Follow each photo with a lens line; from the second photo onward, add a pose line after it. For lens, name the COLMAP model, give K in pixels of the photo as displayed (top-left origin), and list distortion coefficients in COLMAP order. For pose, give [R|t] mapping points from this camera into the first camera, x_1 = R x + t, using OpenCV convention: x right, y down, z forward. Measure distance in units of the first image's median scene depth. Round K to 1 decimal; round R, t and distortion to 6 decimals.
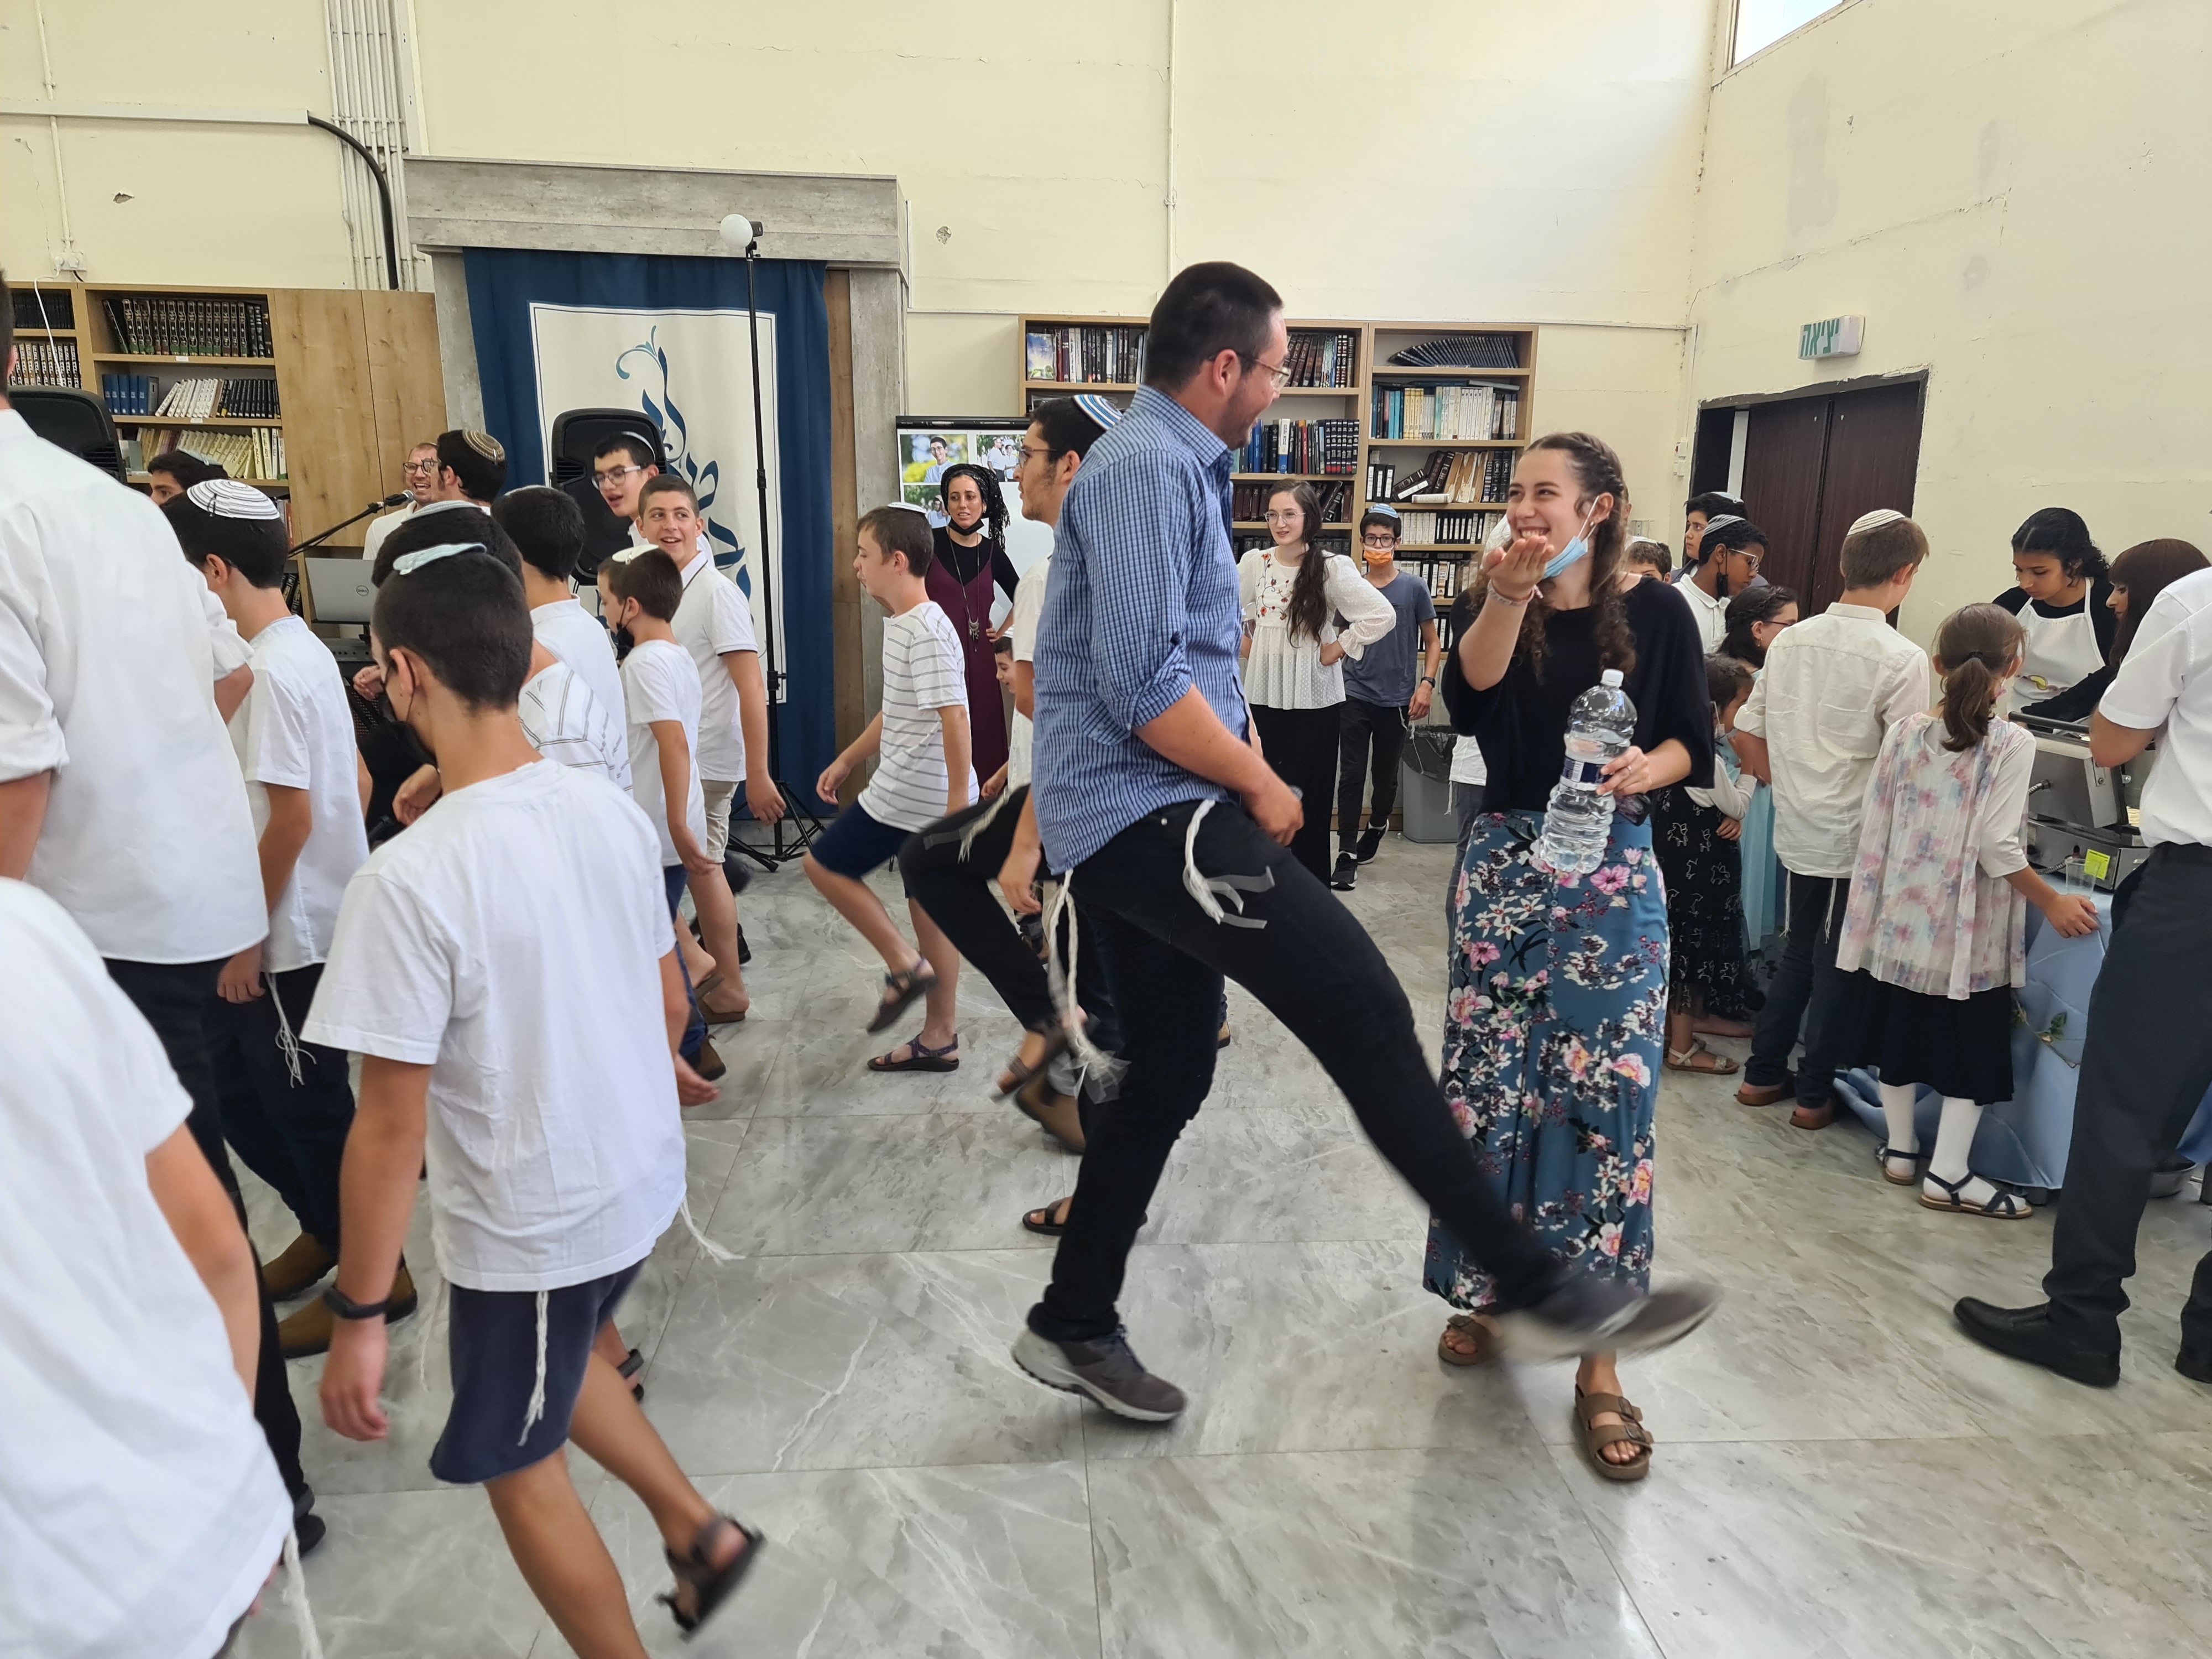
lens RADIAL K [[1606.9, 0, 1133.2], [0, 1606.9, 885.5], [0, 0, 1]] dist [0.079887, -0.082564]
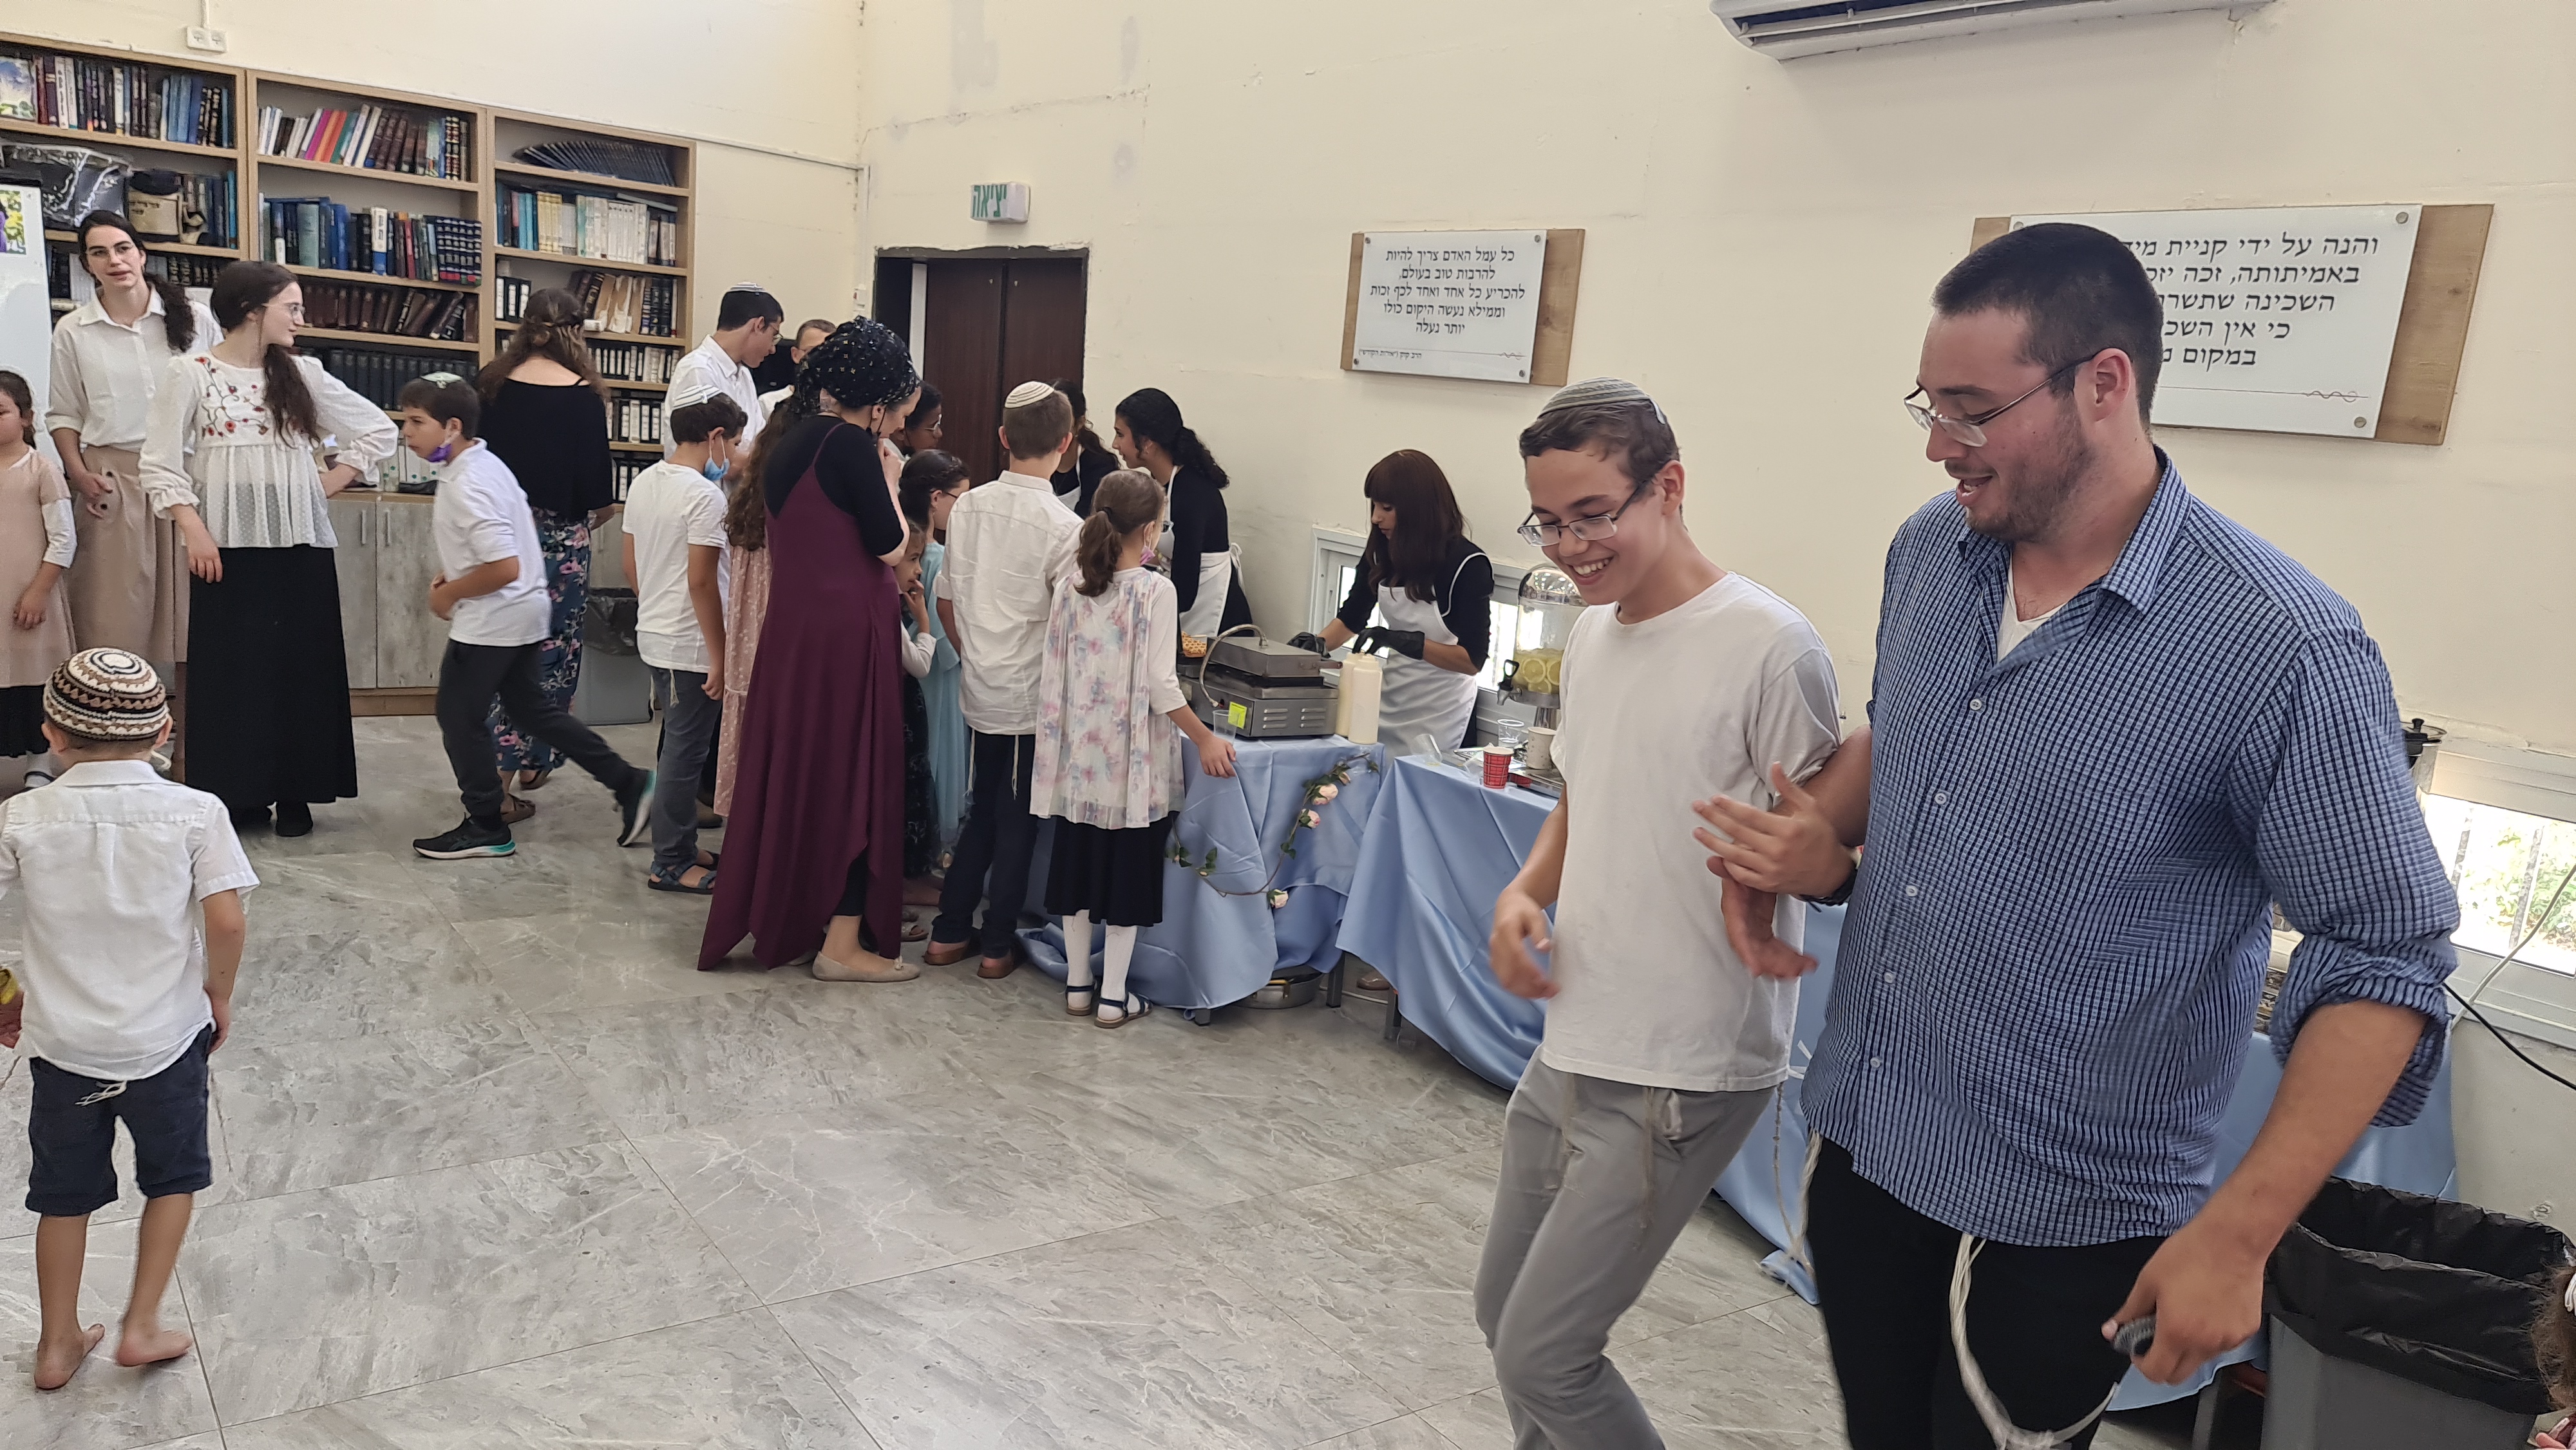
lens RADIAL K [[1901.4, 0, 1318.3], [0, 1901.4, 760.4], [0, 0, 1]] dist [0.099472, -0.105803]
pose [[0.852981, -0.036614, 0.520657, -0.042359], [0.044217, 0.999020, -0.002186, 0.021829], [-0.520066, 0.024886, 0.853763, -0.135712]]
